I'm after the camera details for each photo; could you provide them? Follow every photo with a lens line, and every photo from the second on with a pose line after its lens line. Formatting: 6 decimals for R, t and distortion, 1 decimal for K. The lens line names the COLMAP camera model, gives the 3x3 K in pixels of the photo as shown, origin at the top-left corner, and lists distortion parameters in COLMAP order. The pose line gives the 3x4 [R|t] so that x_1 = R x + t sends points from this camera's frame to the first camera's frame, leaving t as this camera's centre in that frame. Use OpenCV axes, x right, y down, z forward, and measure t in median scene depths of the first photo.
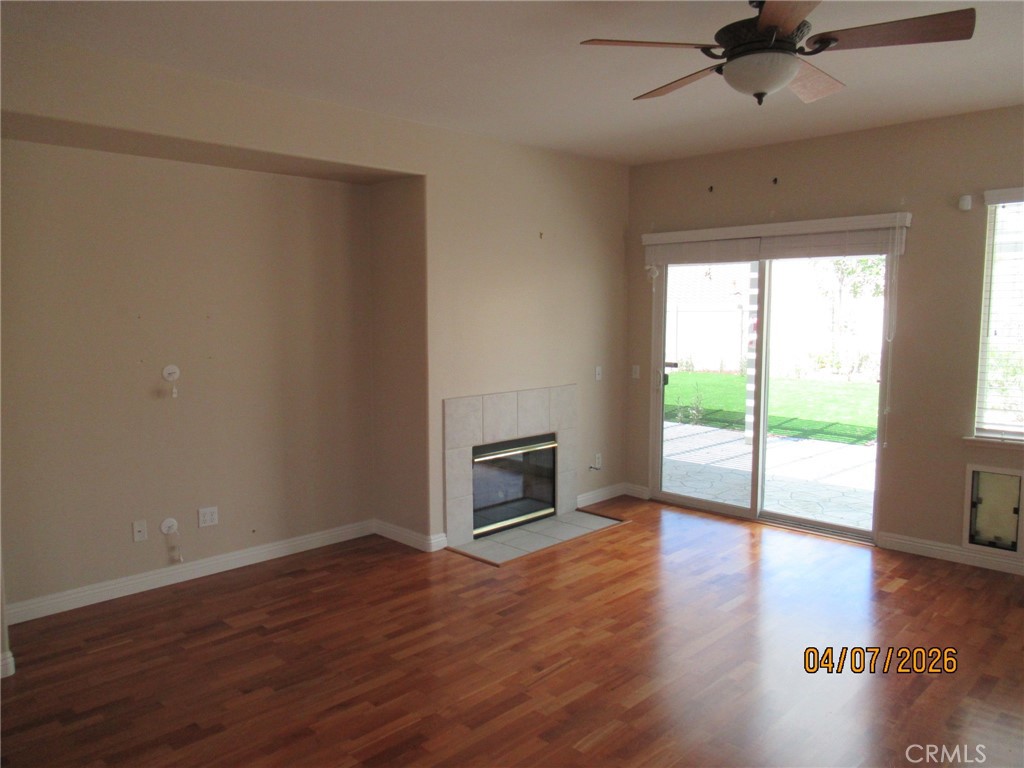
lens RADIAL K [[759.4, 0, 512.0], [0, 759.4, 384.0], [0, 0, 1]] dist [-0.004955, -0.002542]
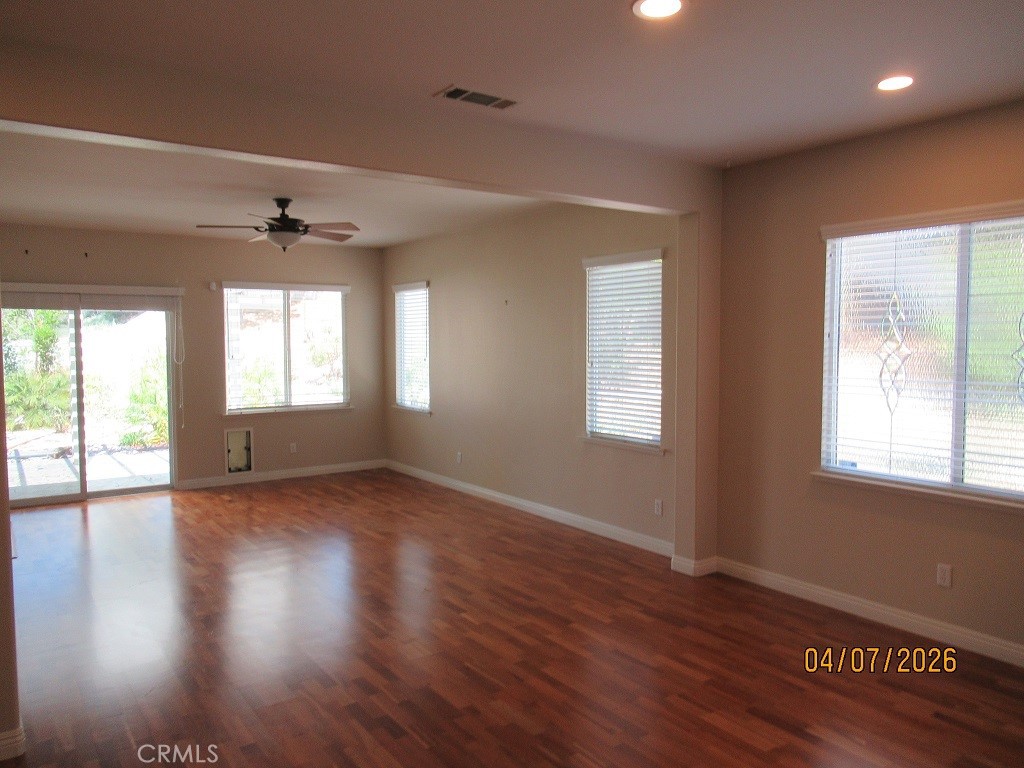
lens RADIAL K [[759.4, 0, 512.0], [0, 759.4, 384.0], [0, 0, 1]] dist [-0.004955, -0.002542]
pose [[0.180437, -0.056939, 0.981937, -1.011499], [0.107702, 0.993464, 0.037816, 0.003454], [-0.977672, 0.098933, 0.185390, -0.019424]]
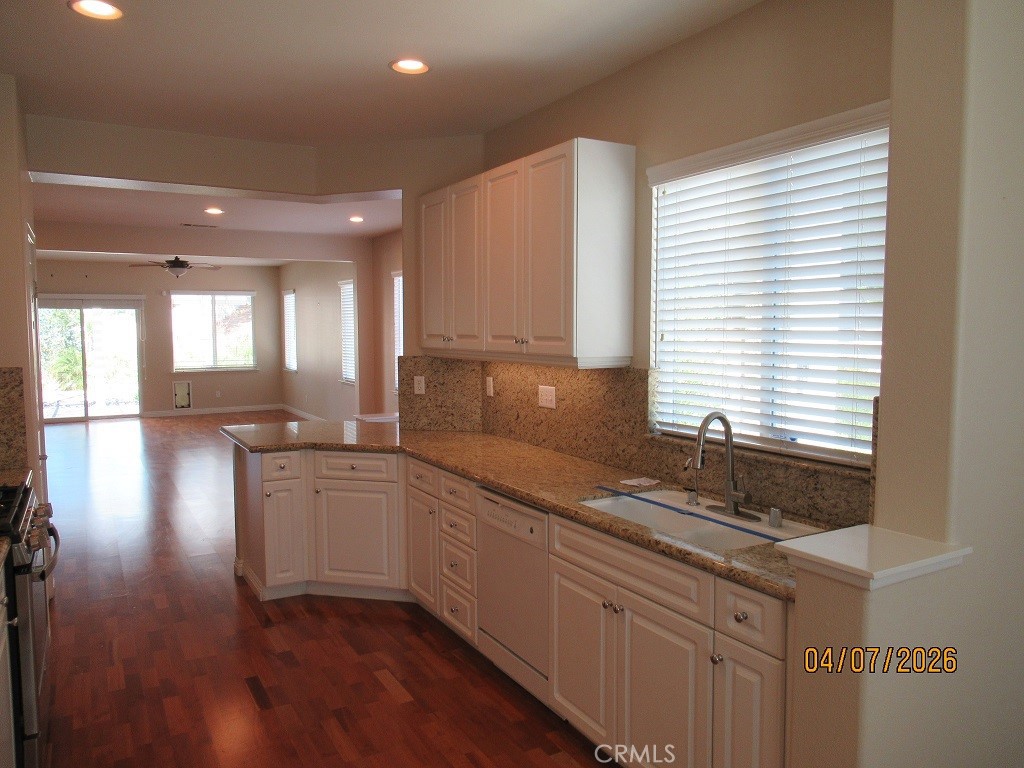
lens RADIAL K [[759.4, 0, 512.0], [0, 759.4, 384.0], [0, 0, 1]] dist [-0.004955, -0.002542]
pose [[0.264489, -0.073338, 0.961596, -1.816926], [0.108295, 0.993056, 0.045951, 0.118610], [-0.958289, 0.091983, 0.270595, -1.022460]]
